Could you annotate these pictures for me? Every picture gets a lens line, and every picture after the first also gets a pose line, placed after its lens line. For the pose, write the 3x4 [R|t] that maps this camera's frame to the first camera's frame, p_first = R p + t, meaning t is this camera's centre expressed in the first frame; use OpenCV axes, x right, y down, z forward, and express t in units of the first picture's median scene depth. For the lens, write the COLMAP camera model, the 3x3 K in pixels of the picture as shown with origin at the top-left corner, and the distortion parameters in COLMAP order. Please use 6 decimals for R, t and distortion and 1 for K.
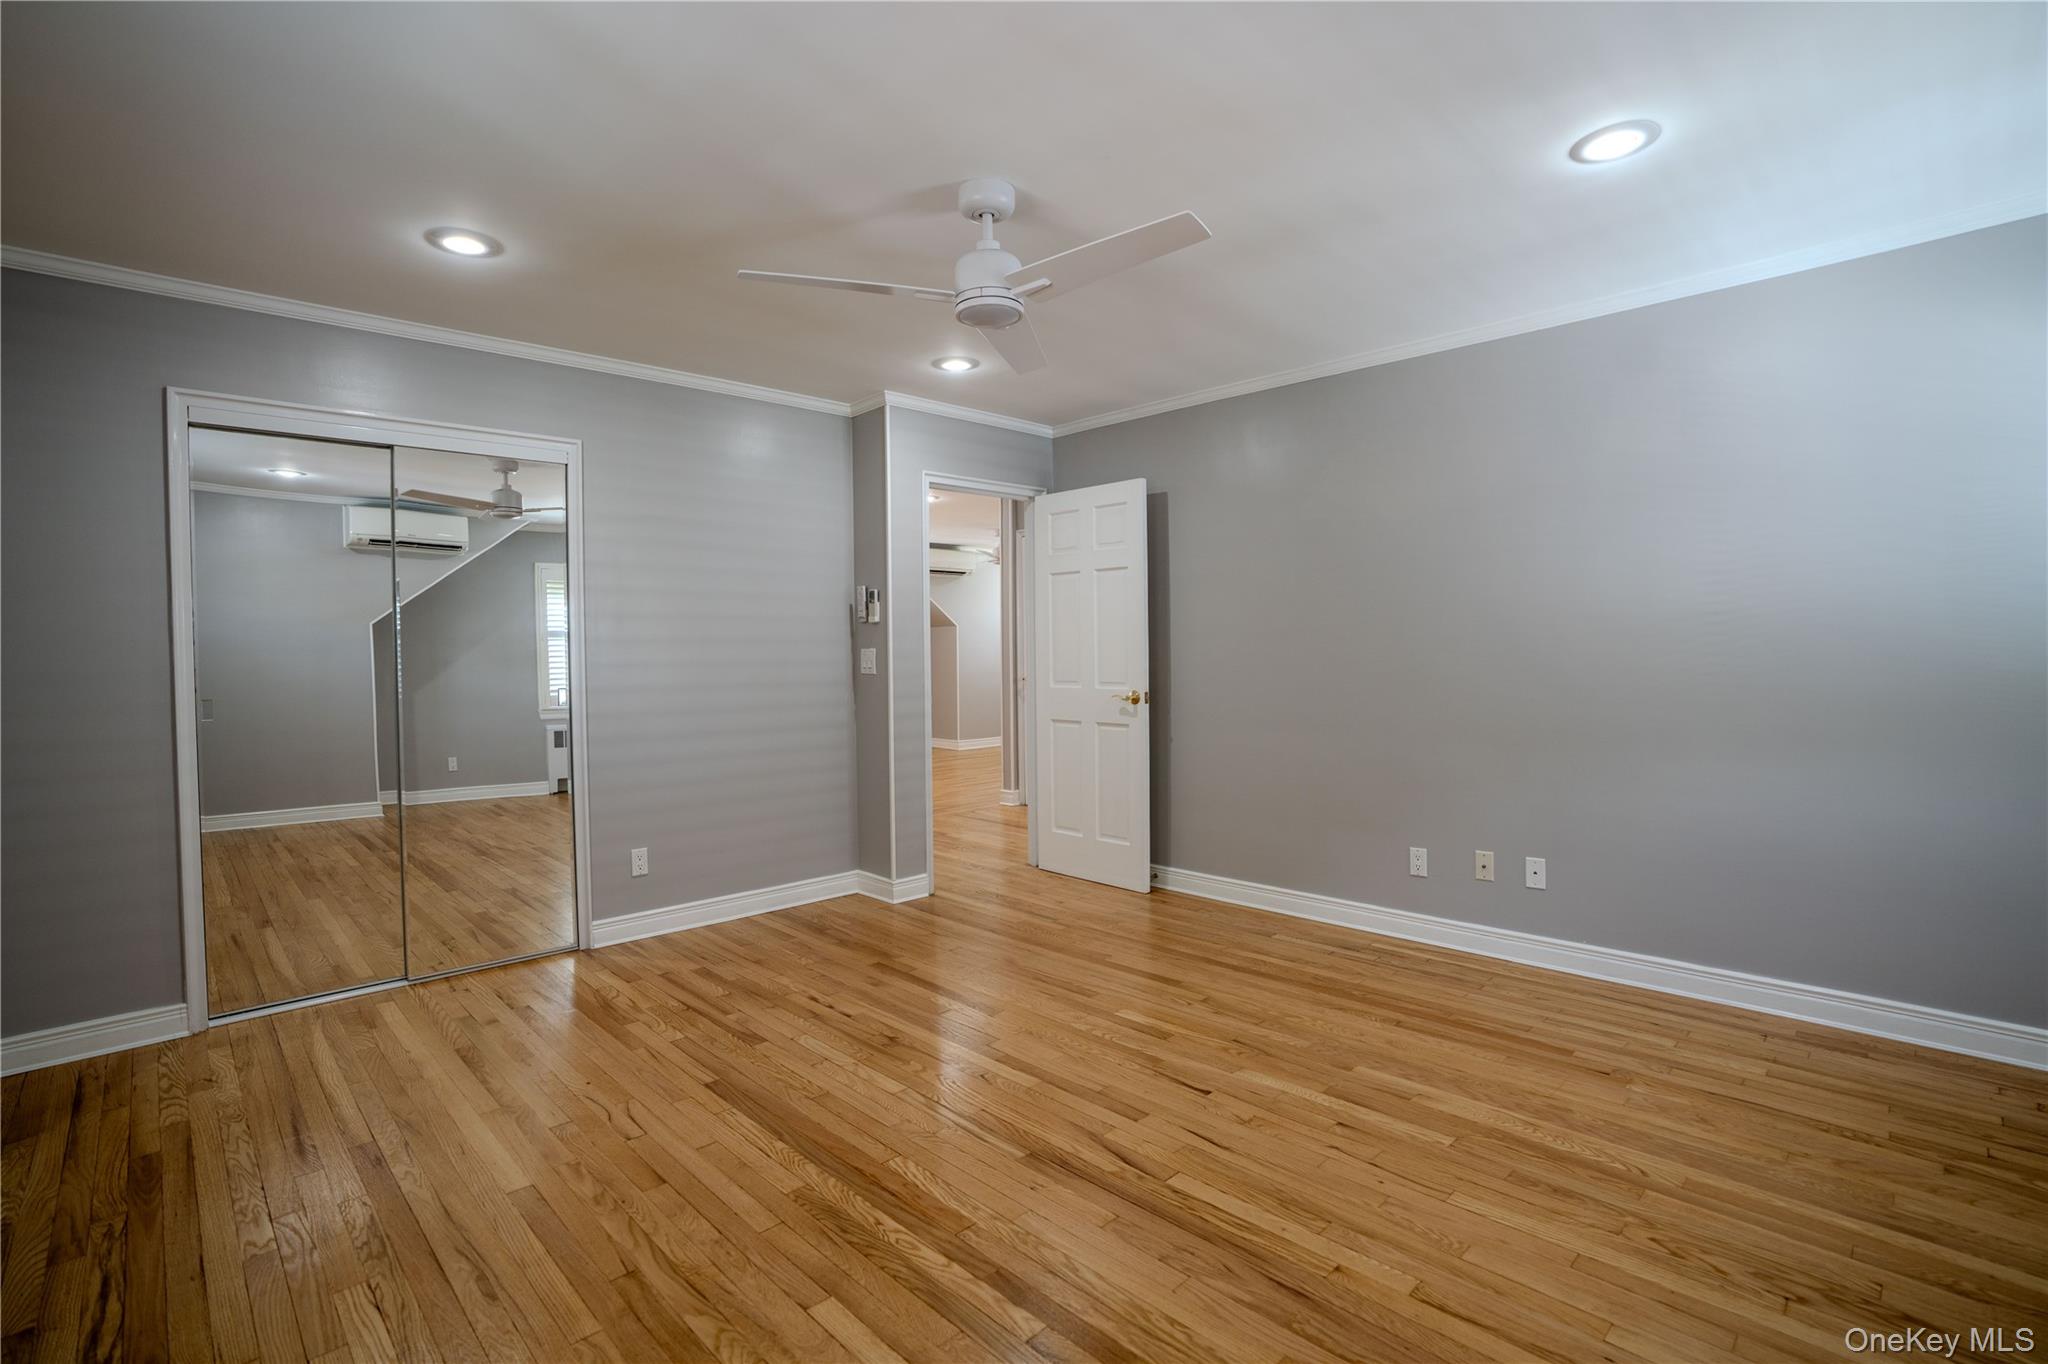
lens RADIAL K [[952.8, 0, 1024.0], [0, 952.8, 682.0], [0, 0, 1]] dist [-0.057577, 0.020400]
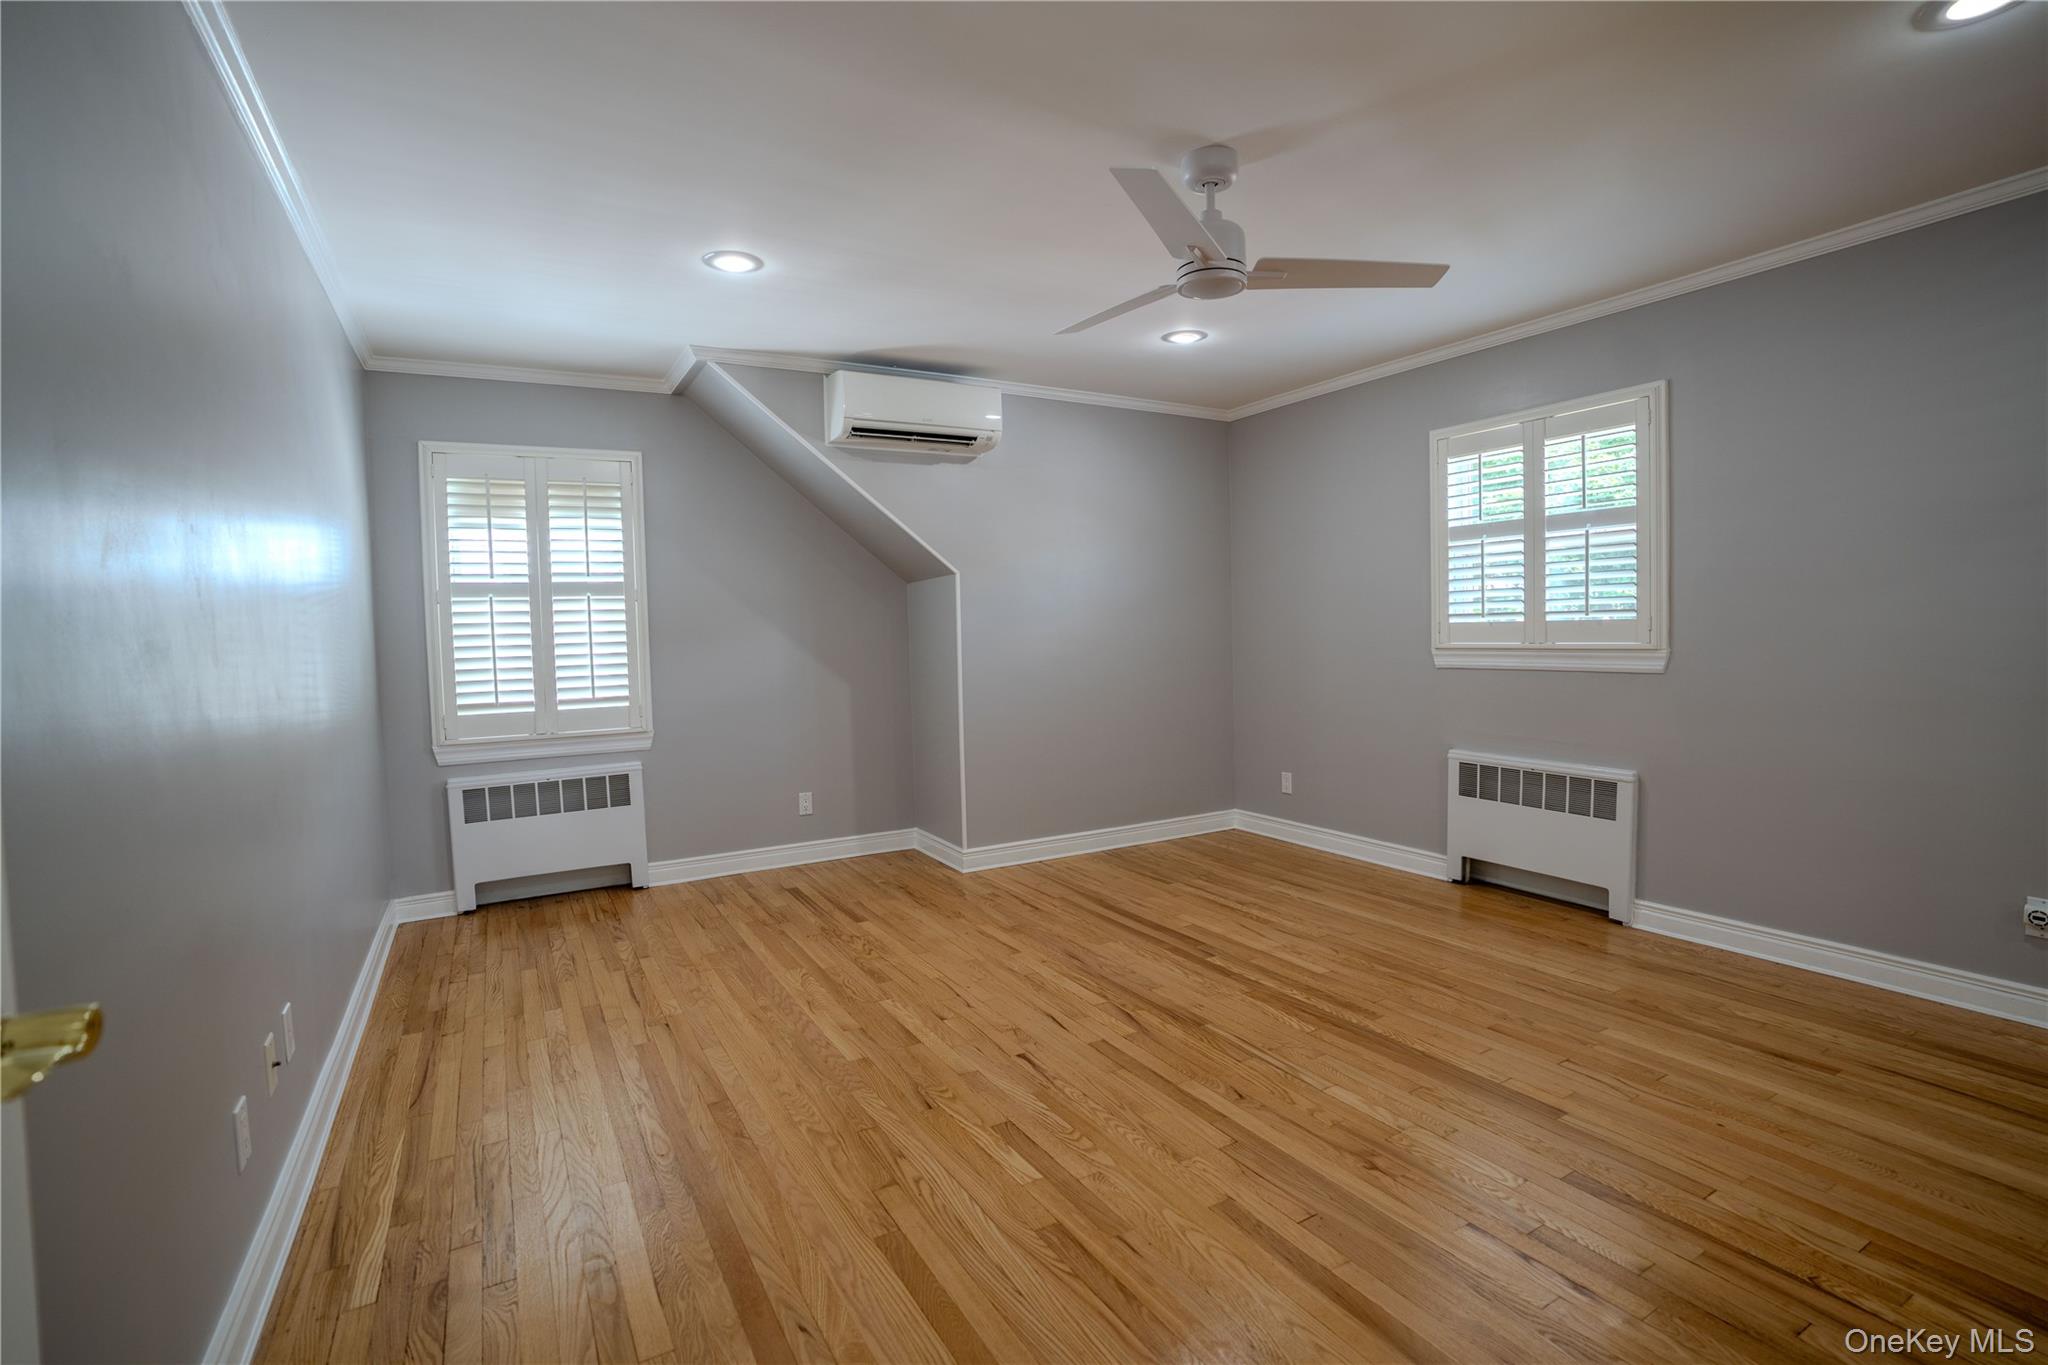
lens RADIAL K [[952.8, 0, 1024.0], [0, 952.8, 682.5], [0, 0, 1]] dist [-0.057577, 0.020400]
pose [[-0.968506, 0.020443, 0.248150, -0.085689], [0.041837, 0.995815, 0.081250, -0.067426], [-0.245451, 0.089073, -0.965308, 2.192159]]
